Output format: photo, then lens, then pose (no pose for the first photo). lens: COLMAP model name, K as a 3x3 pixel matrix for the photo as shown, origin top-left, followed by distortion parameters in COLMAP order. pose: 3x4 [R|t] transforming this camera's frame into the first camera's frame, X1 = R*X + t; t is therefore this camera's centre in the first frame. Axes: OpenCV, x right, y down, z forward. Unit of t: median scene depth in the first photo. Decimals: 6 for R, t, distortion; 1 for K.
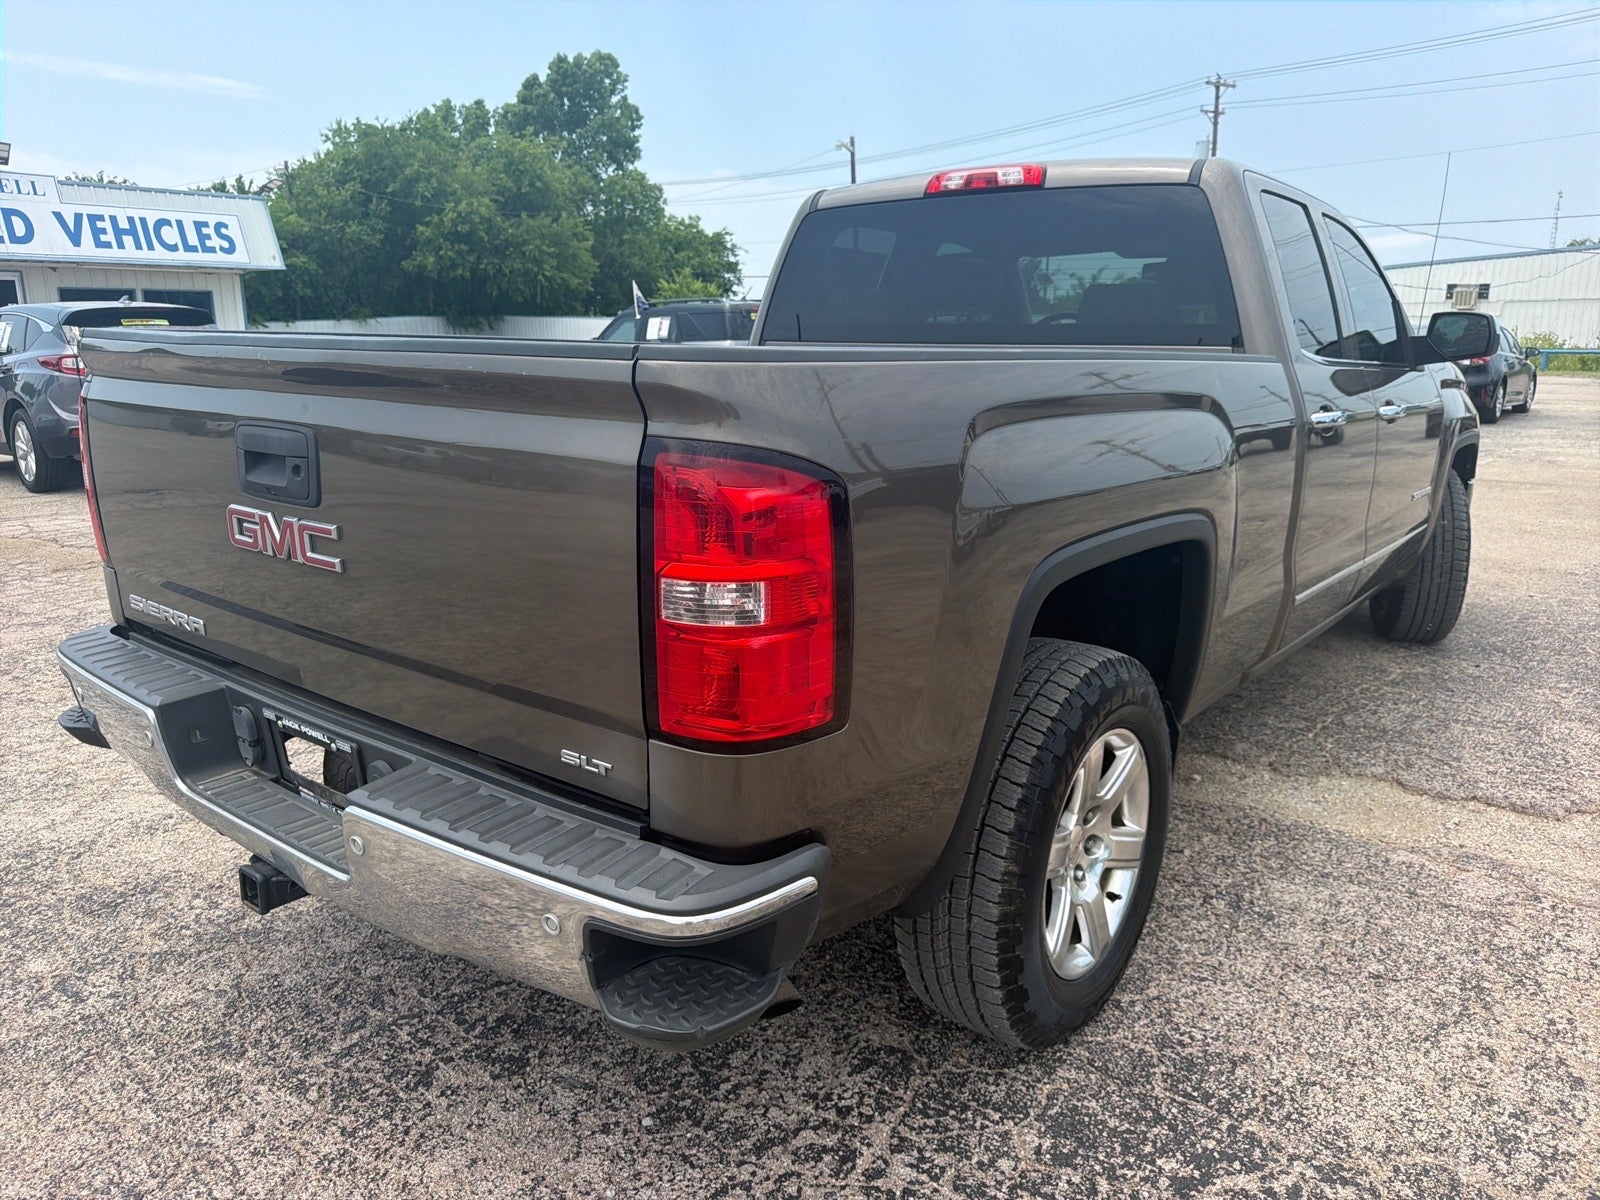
lens RADIAL K [[1156.2, 0, 814.0], [0, 1156.2, 581.5], [0, 0, 1]] dist [-0.002059, -0.023164]
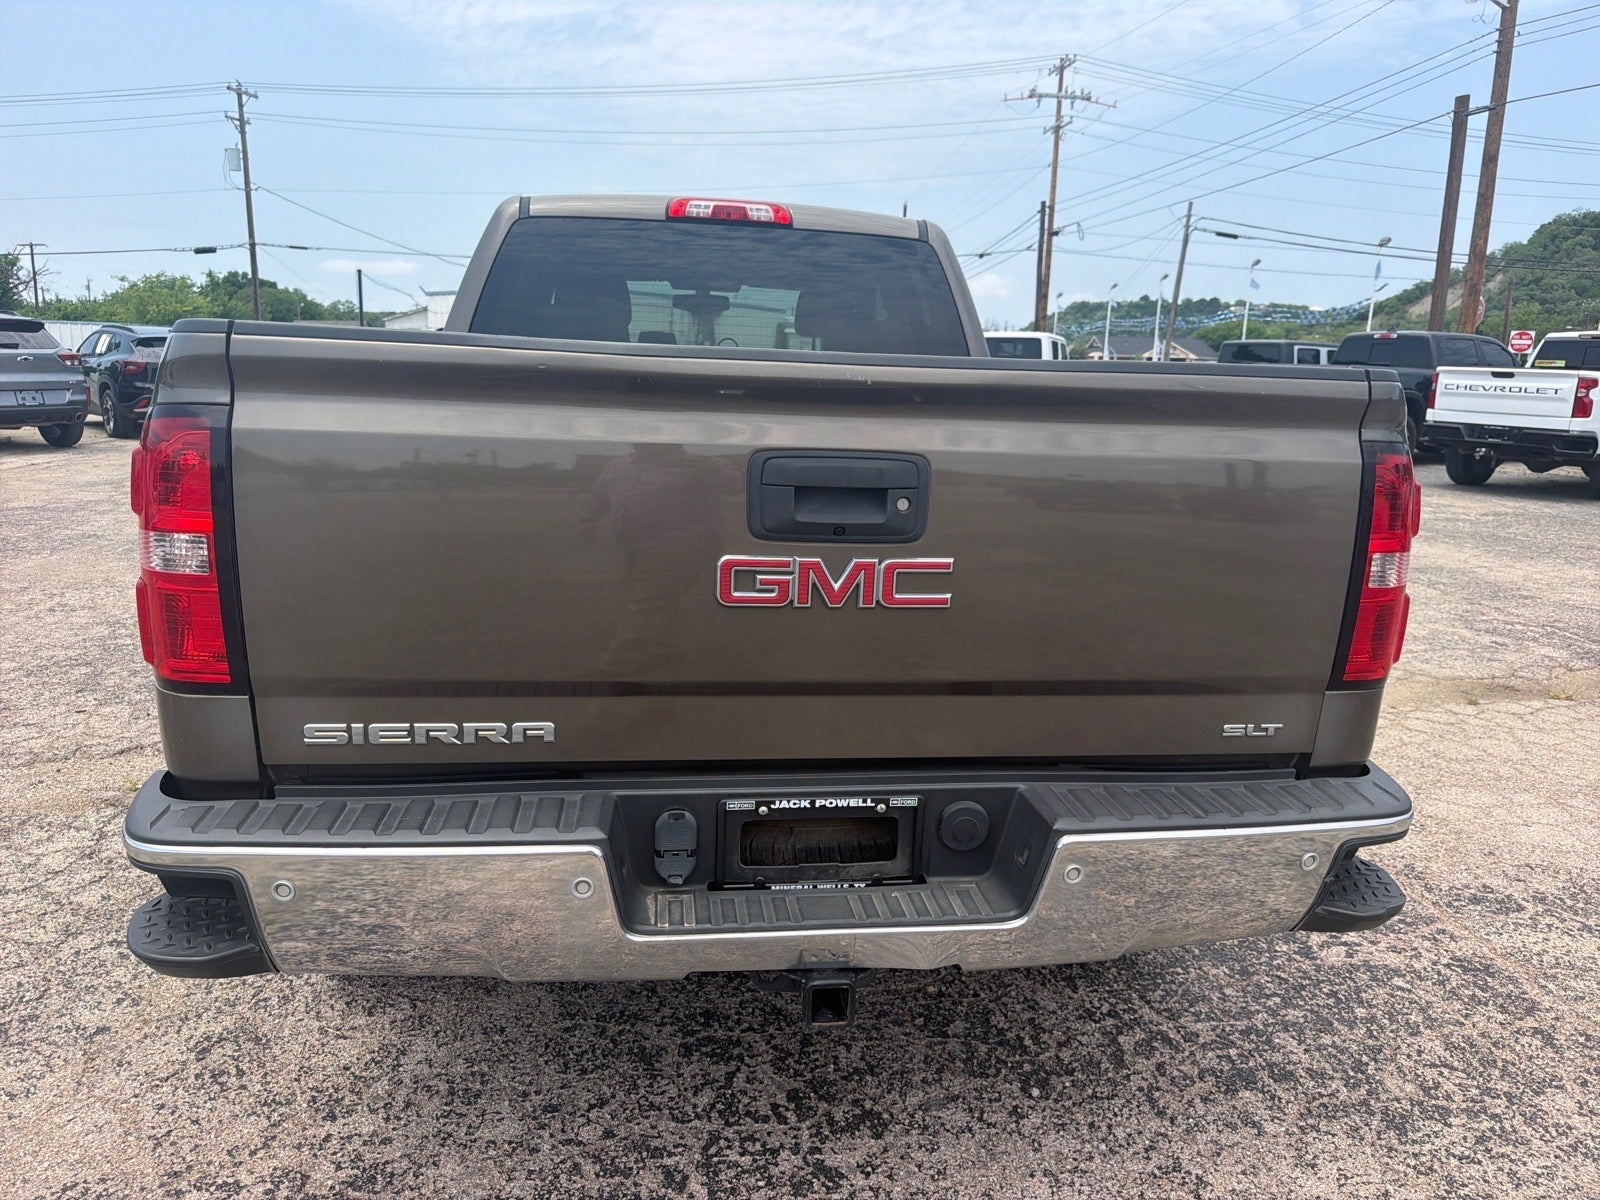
lens RADIAL K [[1125.8, 0, 821.9], [0, 1125.8, 600.7], [0, 0, 1]] dist [0.032456, -0.051852]
pose [[0.686489, -0.127873, 0.715808, -0.071640], [0.125446, 0.990483, 0.056634, -0.005018], [-0.716237, 0.050917, 0.695997, 0.028457]]
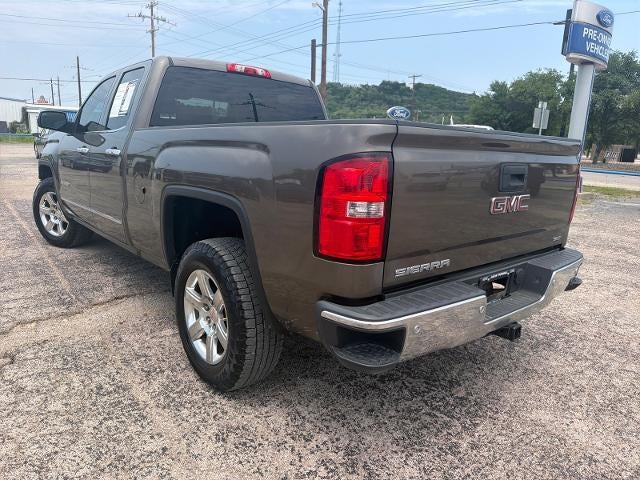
lens RADIAL K [[453.3, 0, 325.0], [0, 453.3, 226.6], [0, 0, 1]] dist [-0.003304, -0.003560]
pose [[0.188535, -0.175282, 0.966297, -0.108150], [0.167844, 0.975217, 0.144152, -0.014743], [-0.967617, 0.135010, 0.213283, 0.080710]]
